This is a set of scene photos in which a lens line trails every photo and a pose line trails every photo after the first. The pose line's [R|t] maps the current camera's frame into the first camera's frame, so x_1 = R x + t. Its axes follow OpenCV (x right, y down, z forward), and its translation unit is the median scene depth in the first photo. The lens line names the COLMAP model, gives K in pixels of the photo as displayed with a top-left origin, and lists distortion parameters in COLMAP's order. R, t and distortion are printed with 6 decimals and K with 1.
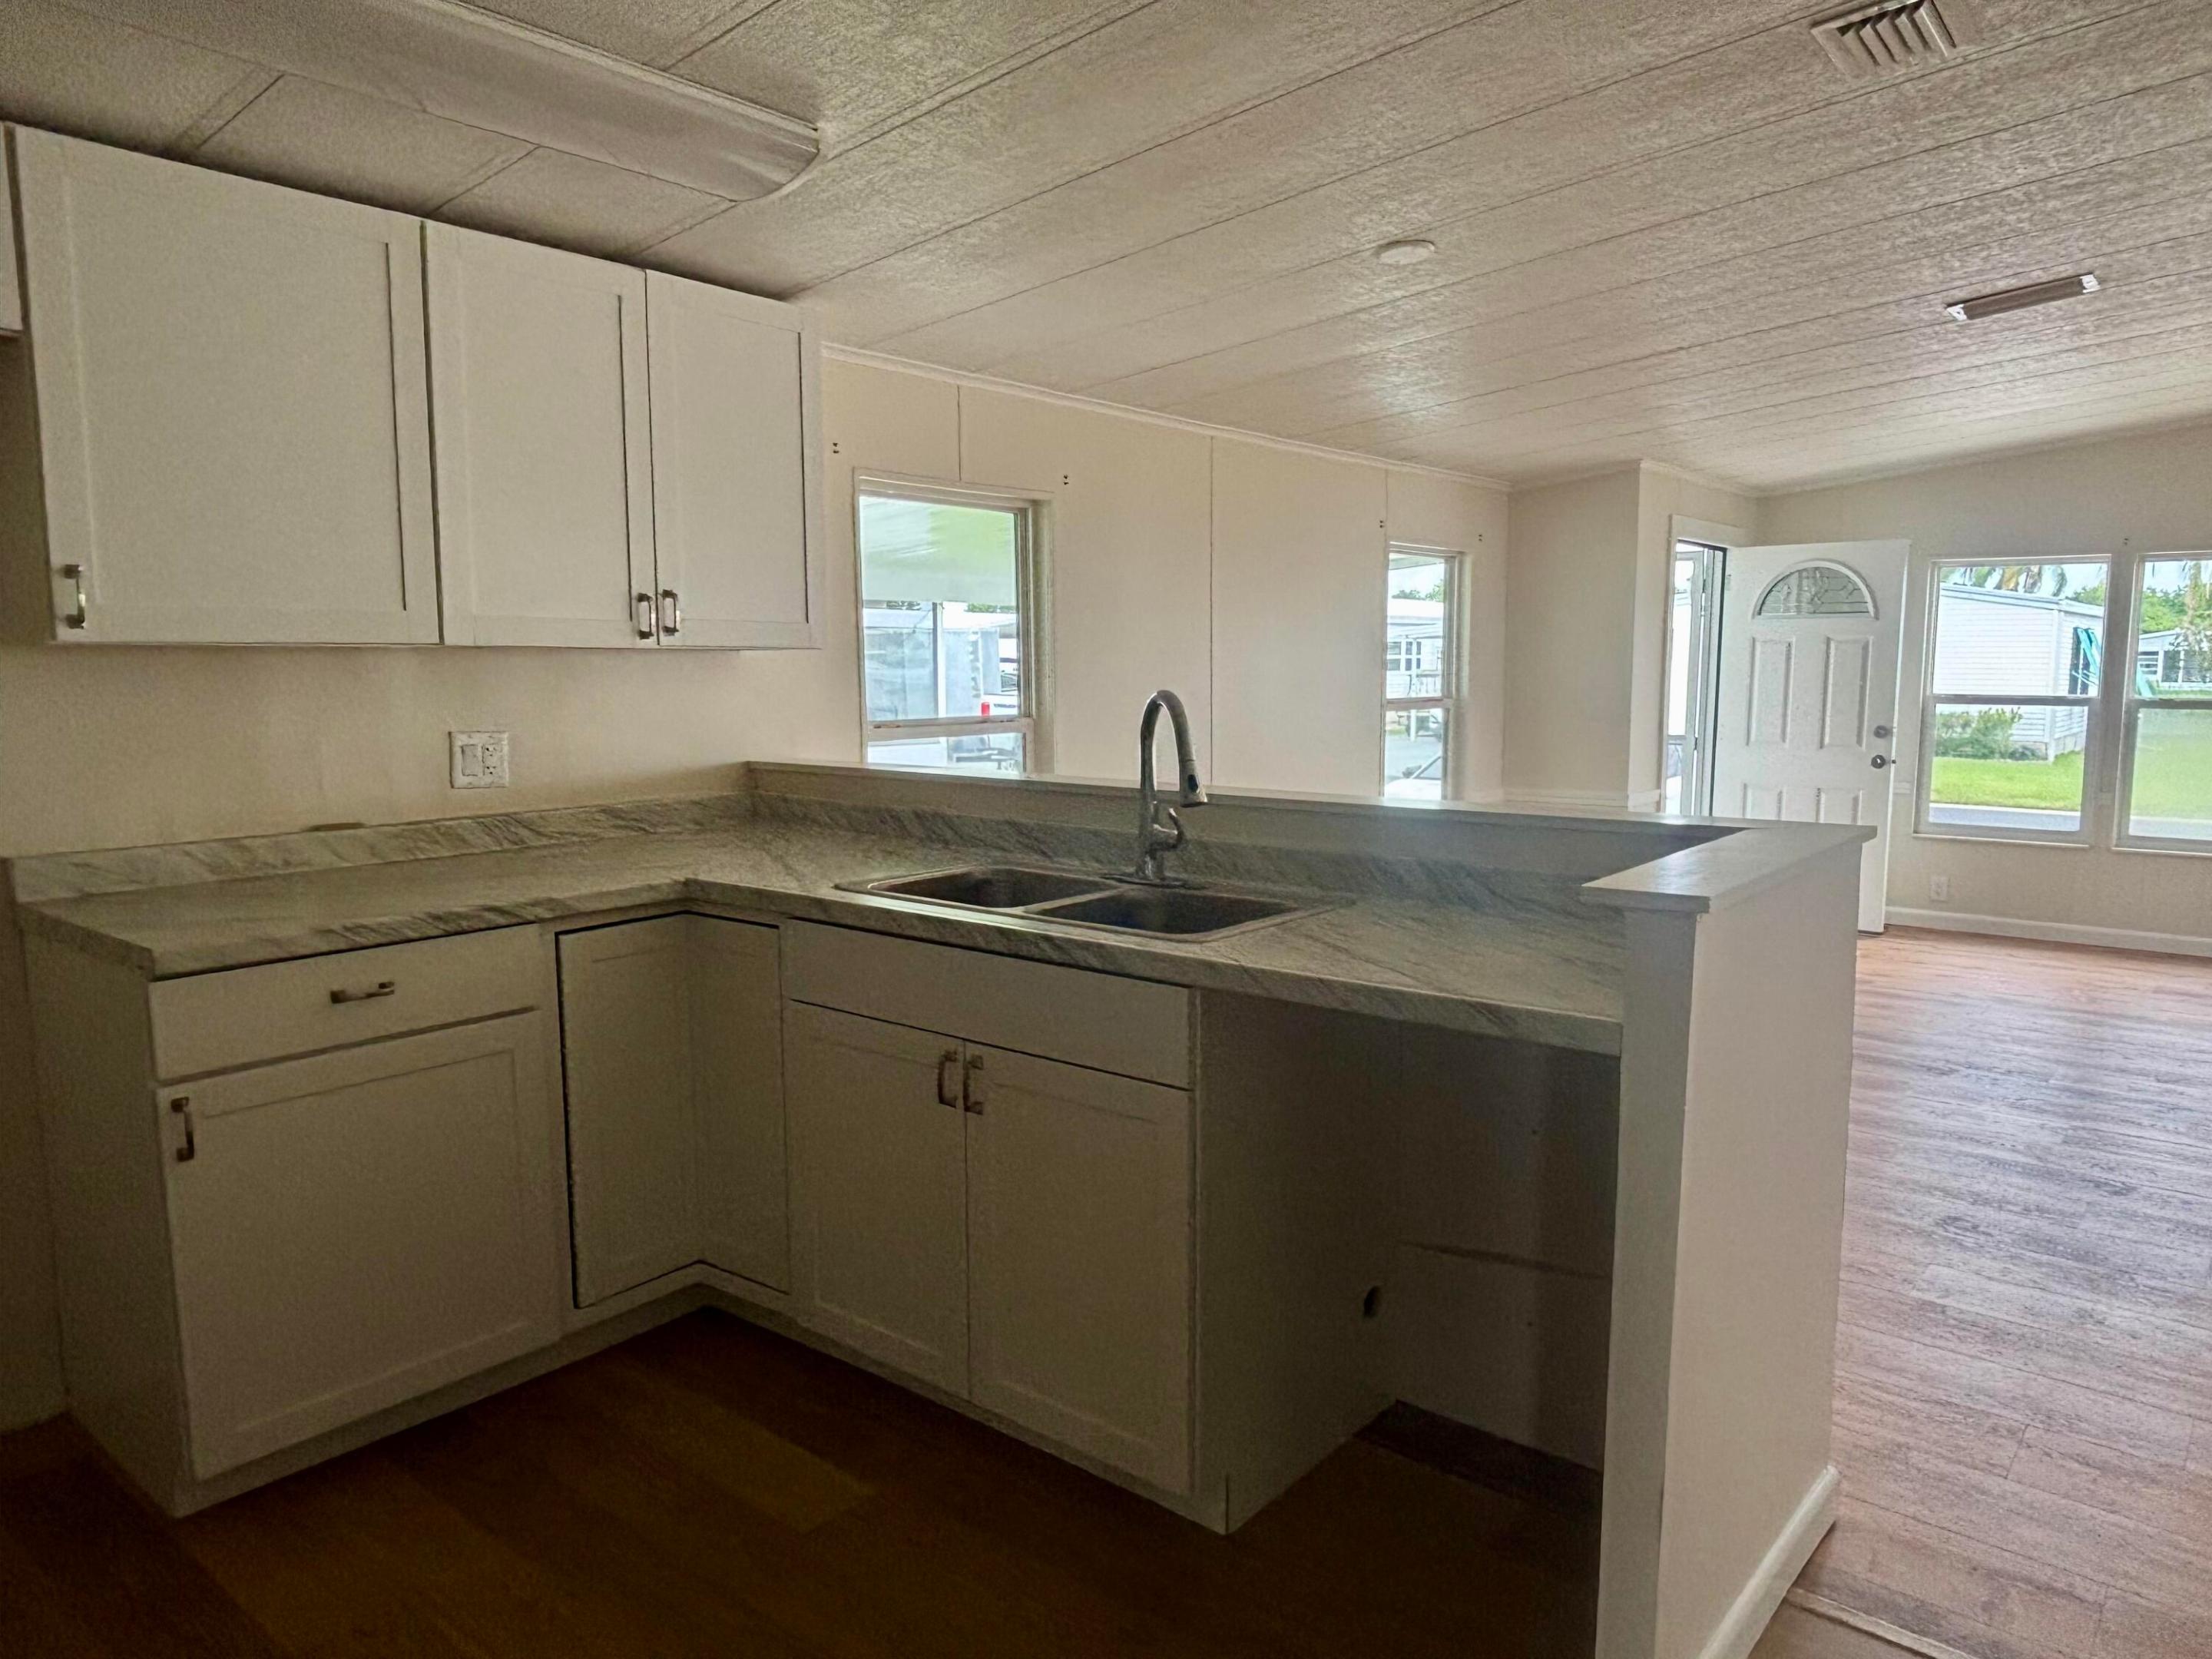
lens RADIAL K [[1472.6, 0, 1106.0], [0, 1472.6, 829.5], [0, 0, 1]] dist [0.033869, -0.037023]
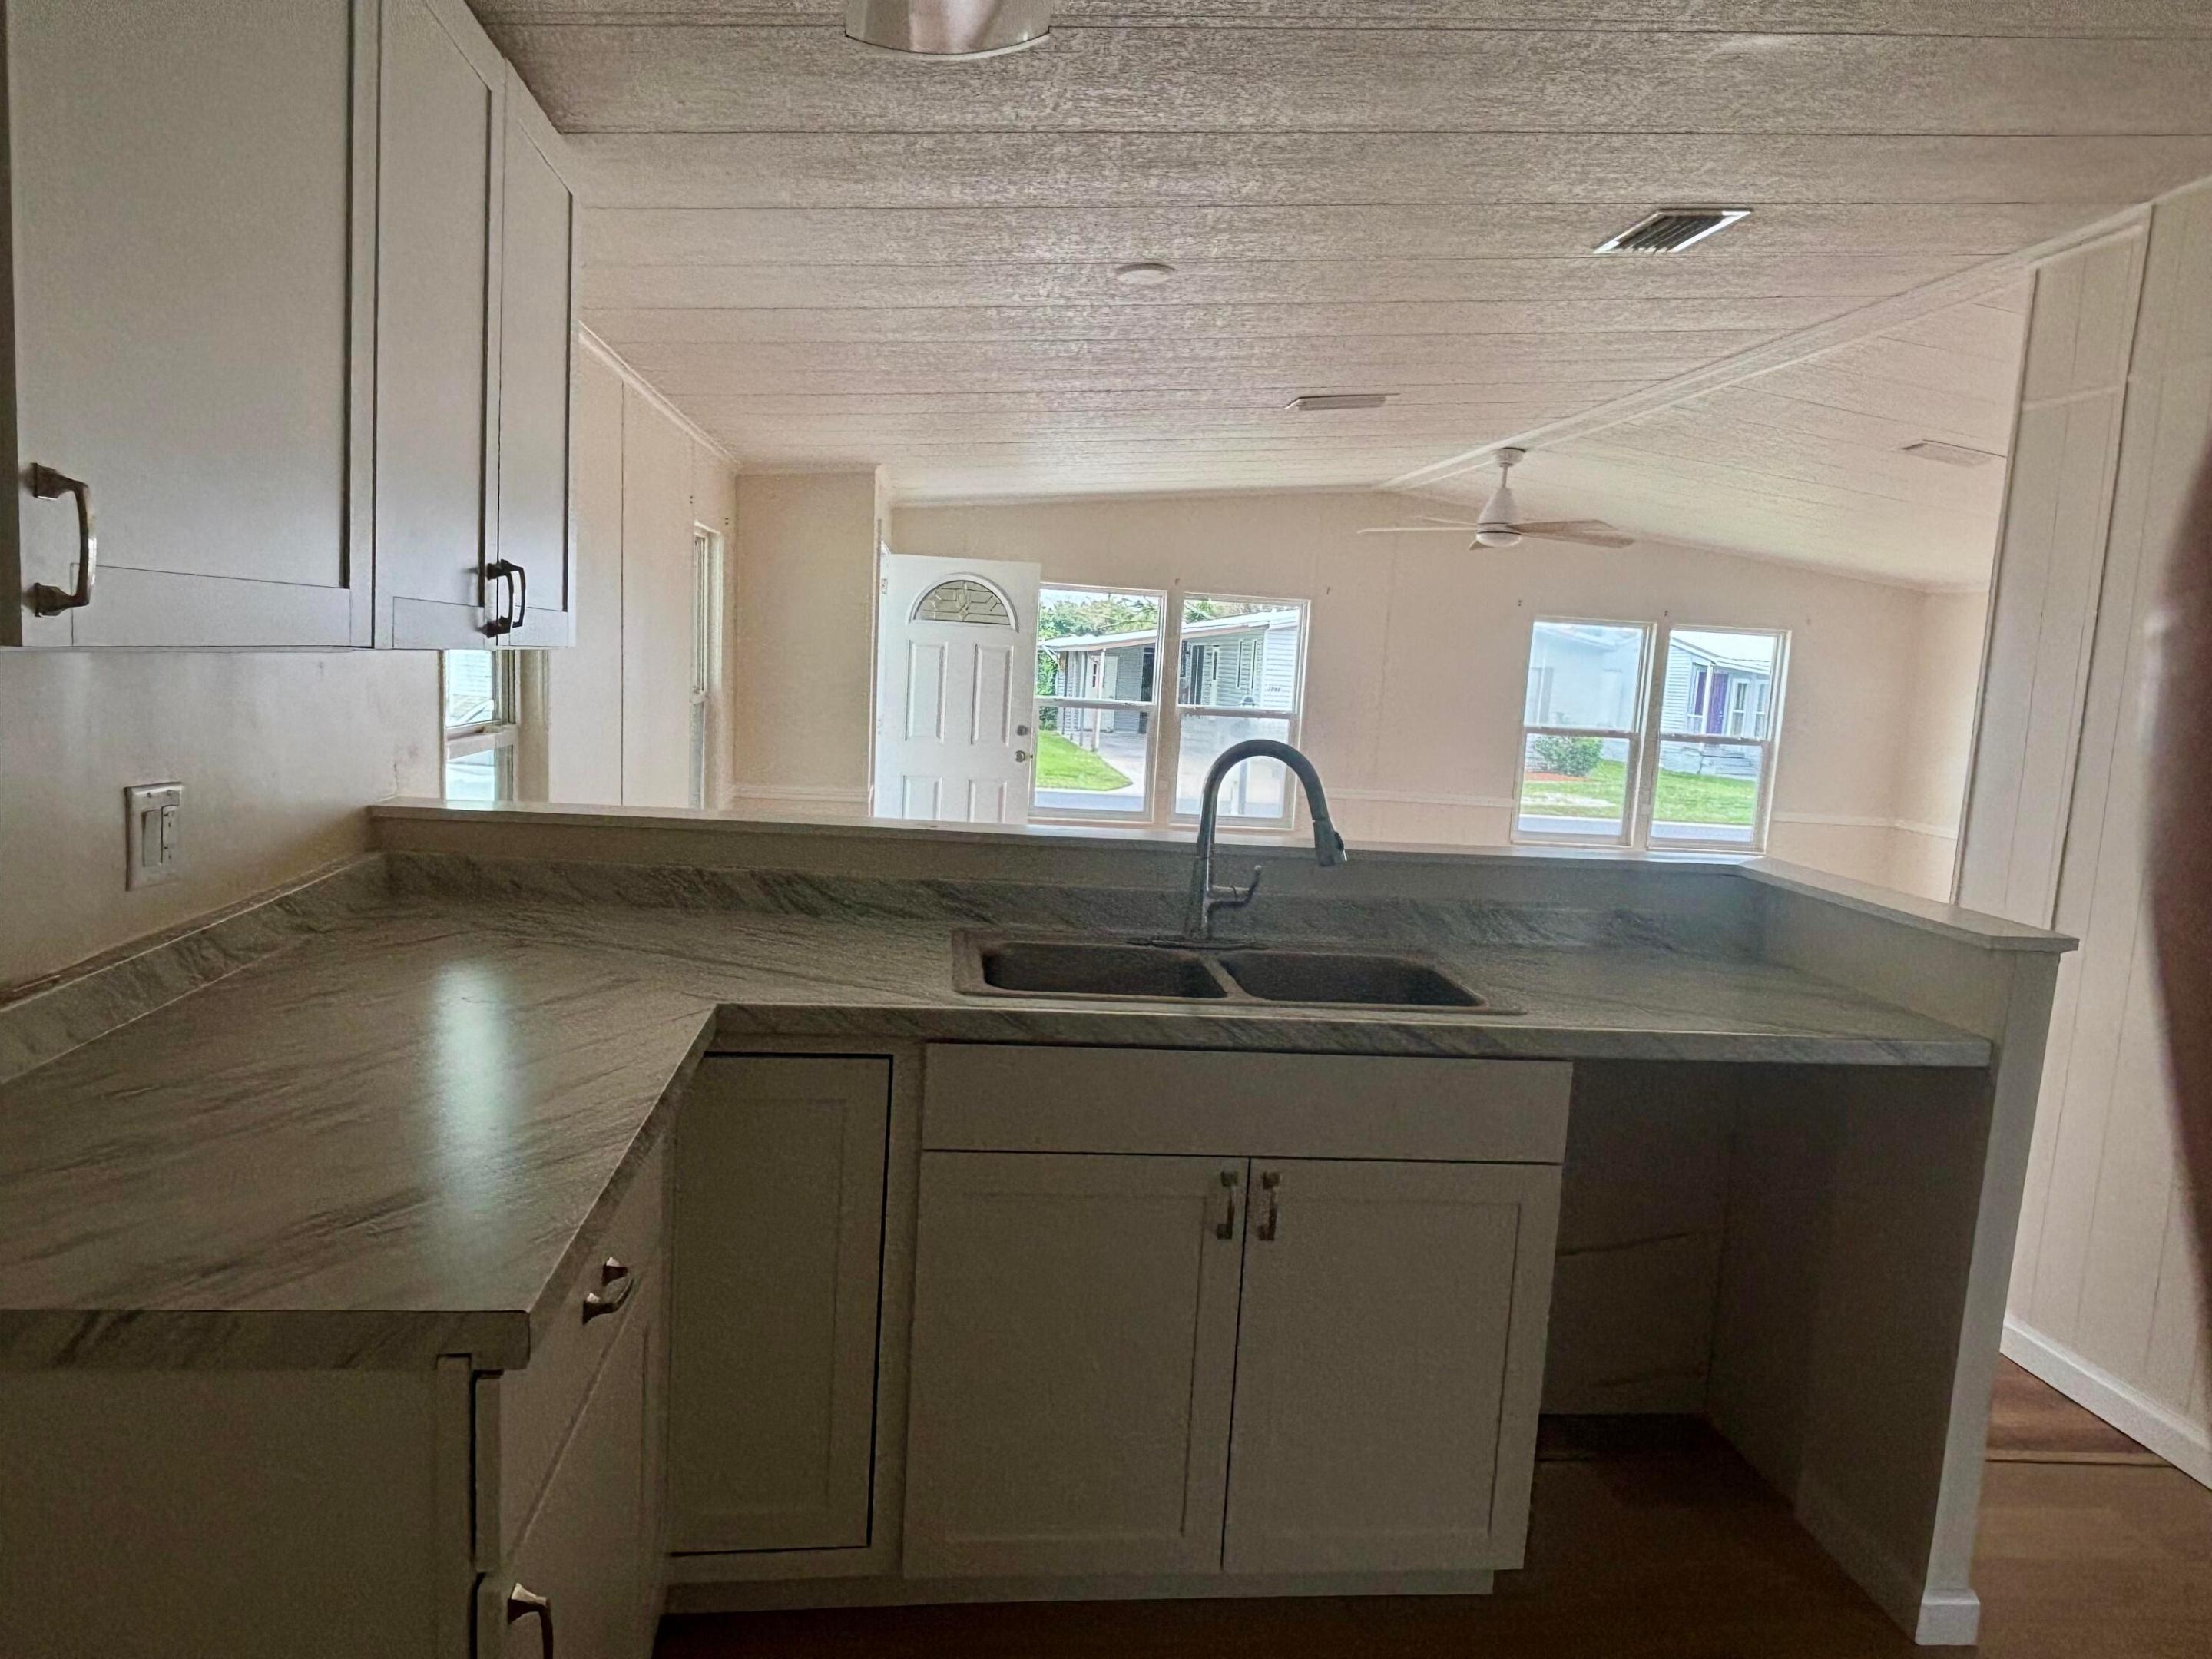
lens RADIAL K [[1467.8, 0, 1097.0], [0, 1467.8, 834.8], [0, 0, 1]] dist [0.001711, -0.035209]
pose [[0.697077, -0.046664, 0.715476, -0.617455], [0.027371, 0.998884, 0.038480, -0.063739], [-0.716473, -0.007240, 0.697577, 0.392207]]
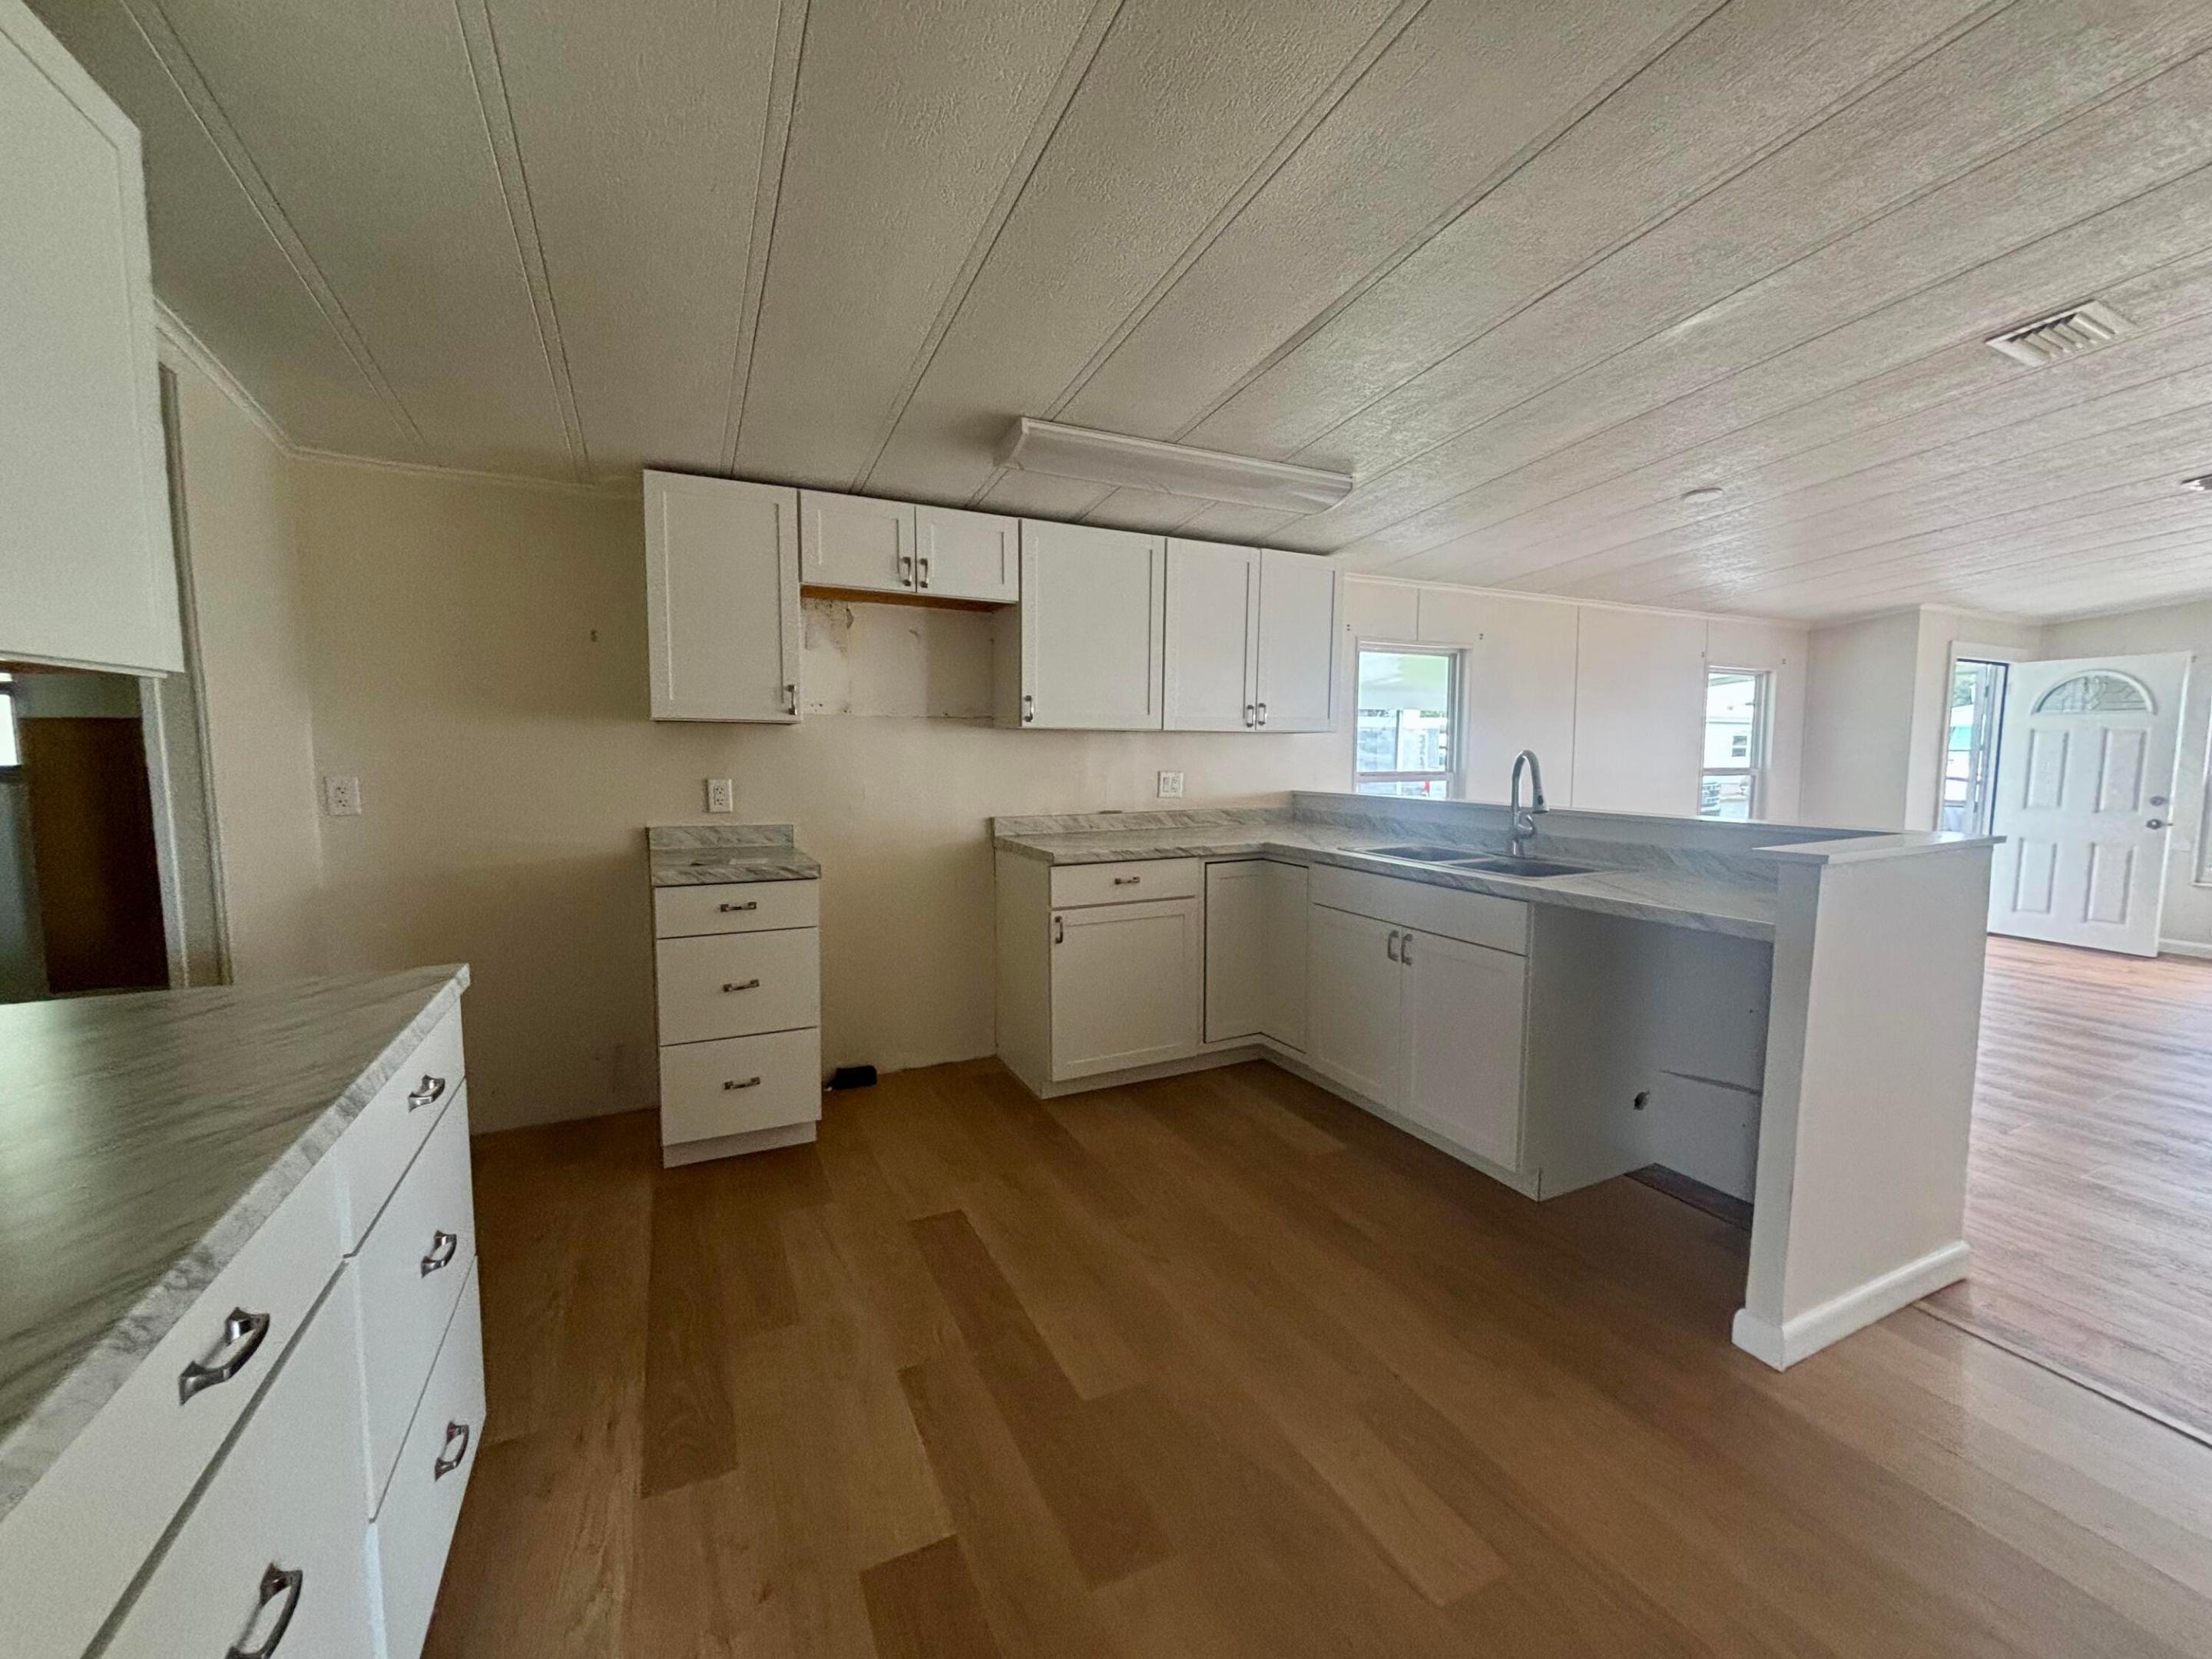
lens RADIAL K [[888.8, 0, 1097.0], [0, 888.8, 840.1], [0, 0, 1]] dist [-0.004813, -0.000495]
pose [[0.905588, 0.047122, -0.421533, 0.023590], [-0.052420, 0.998625, -0.000981, 0.042247], [0.420907, 0.022985, 0.906813, -0.212374]]
